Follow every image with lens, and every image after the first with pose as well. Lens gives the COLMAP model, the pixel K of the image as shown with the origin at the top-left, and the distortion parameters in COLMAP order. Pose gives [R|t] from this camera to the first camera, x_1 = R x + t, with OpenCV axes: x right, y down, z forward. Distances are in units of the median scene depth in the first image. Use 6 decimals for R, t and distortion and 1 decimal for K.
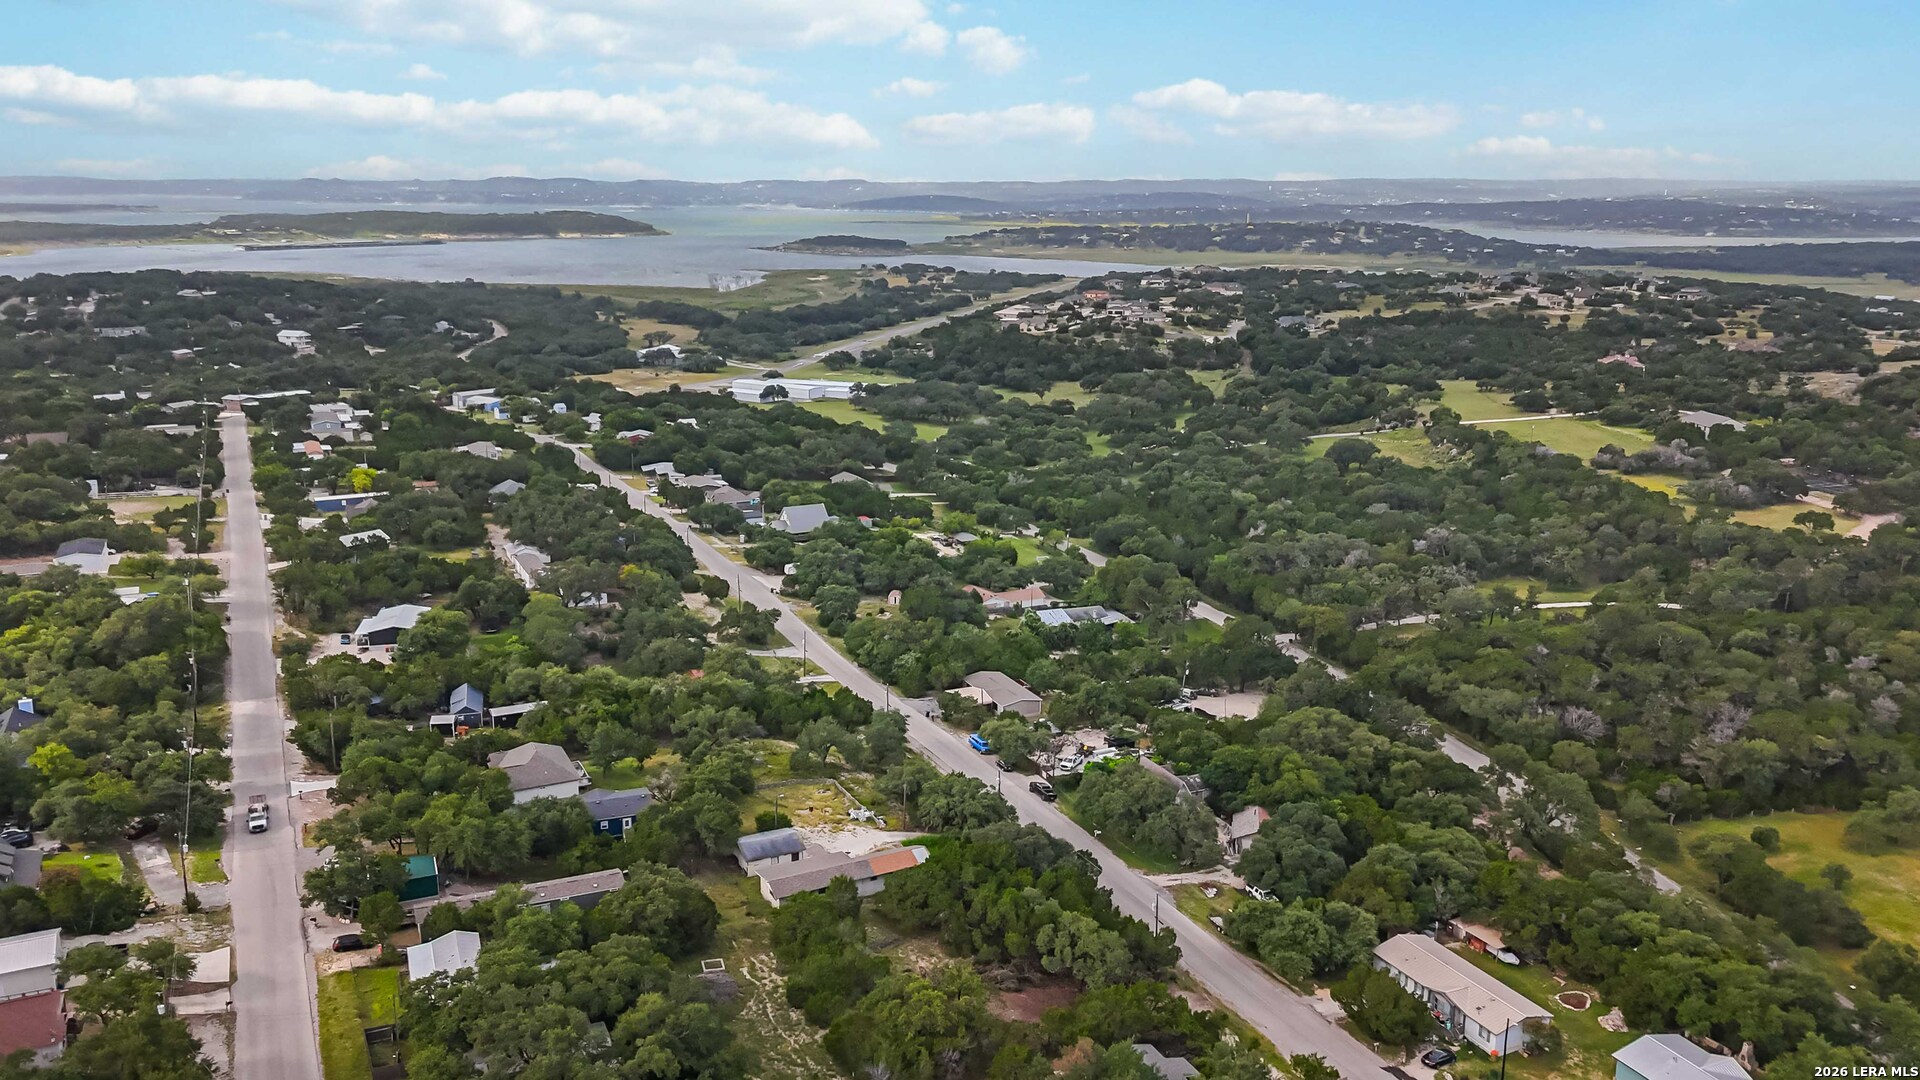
lens RADIAL K [[1416.9, 0, 960.0], [0, 1416.9, 540.0], [0, 0, 1]] dist [0.073716, -0.073295]
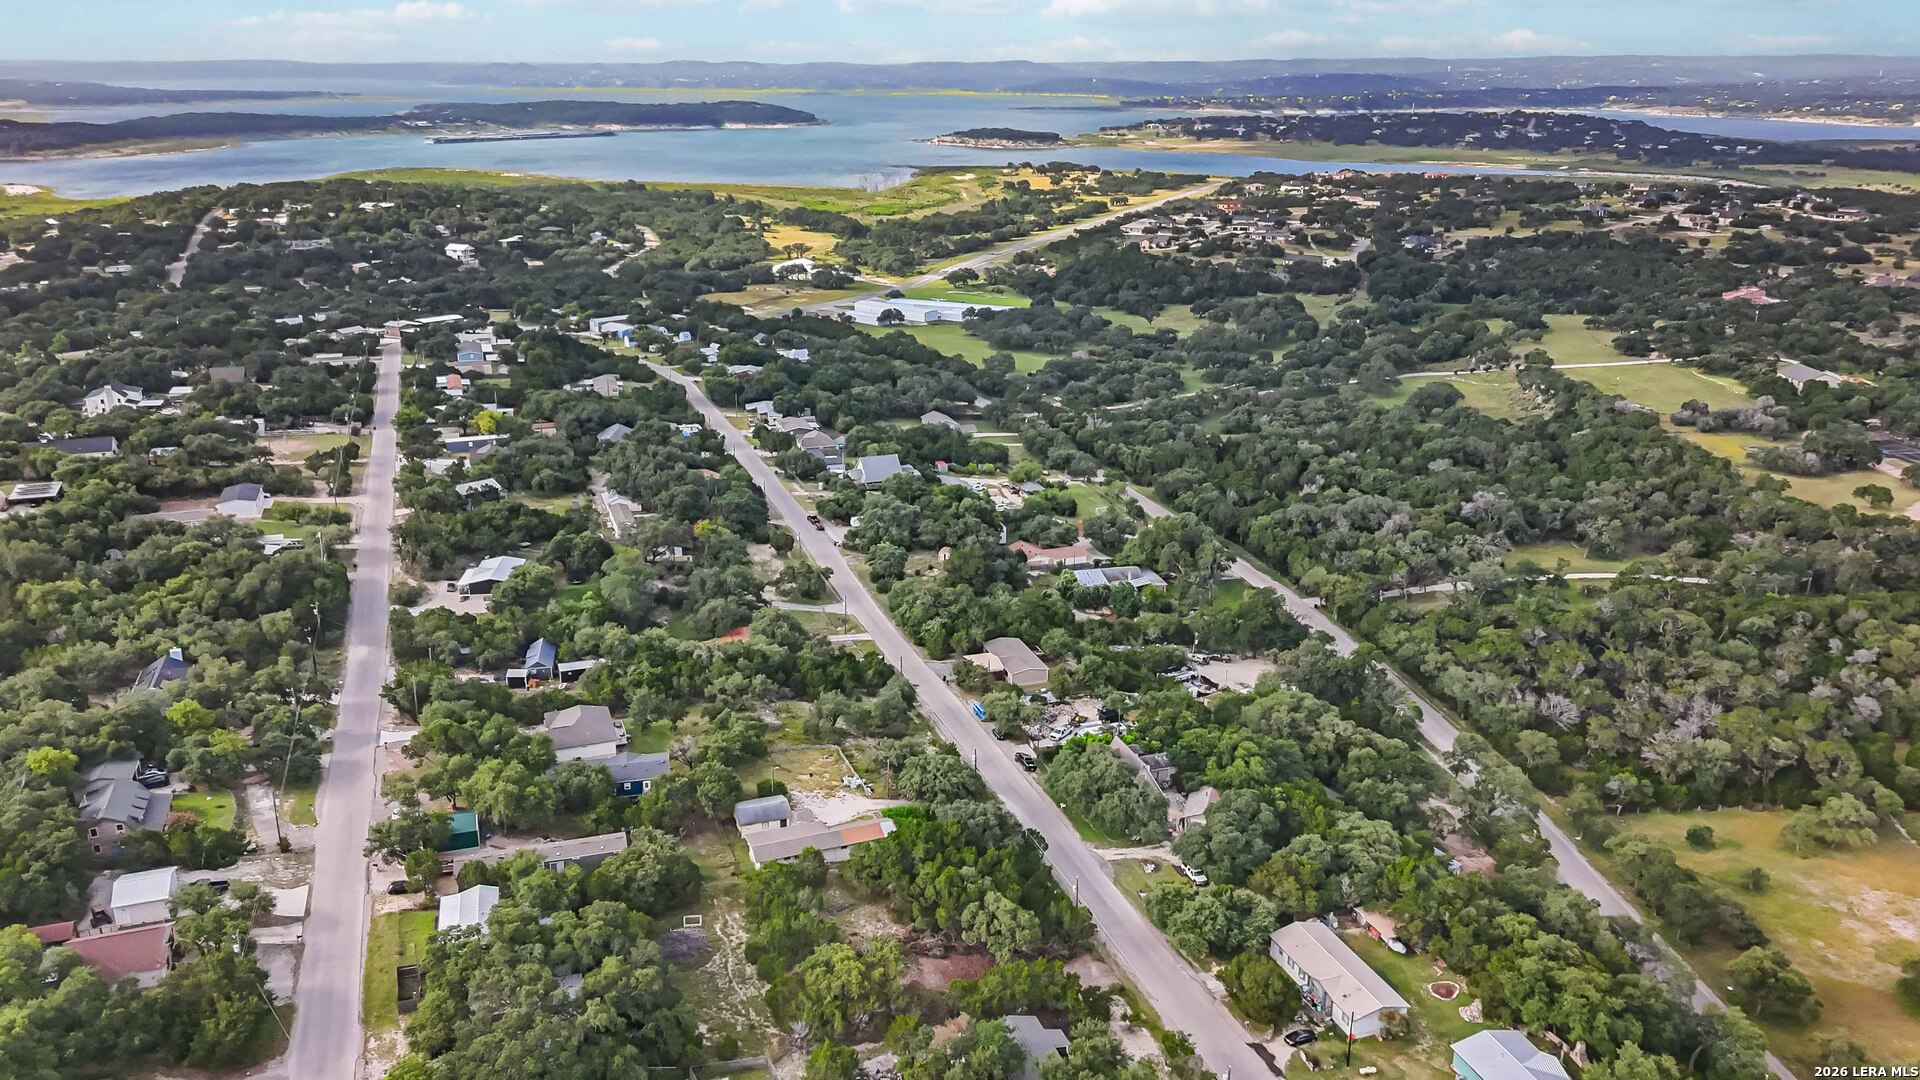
lens RADIAL K [[1379.3, 0, 960.0], [0, 1379.3, 540.0], [0, 0, 1]] dist [0.067951, -0.064938]
pose [[0.994303, 0.032431, -0.101533, 0.076411], [-0.024357, 0.996515, 0.079773, -0.057802], [0.103767, -0.076846, 0.991629, -0.053336]]
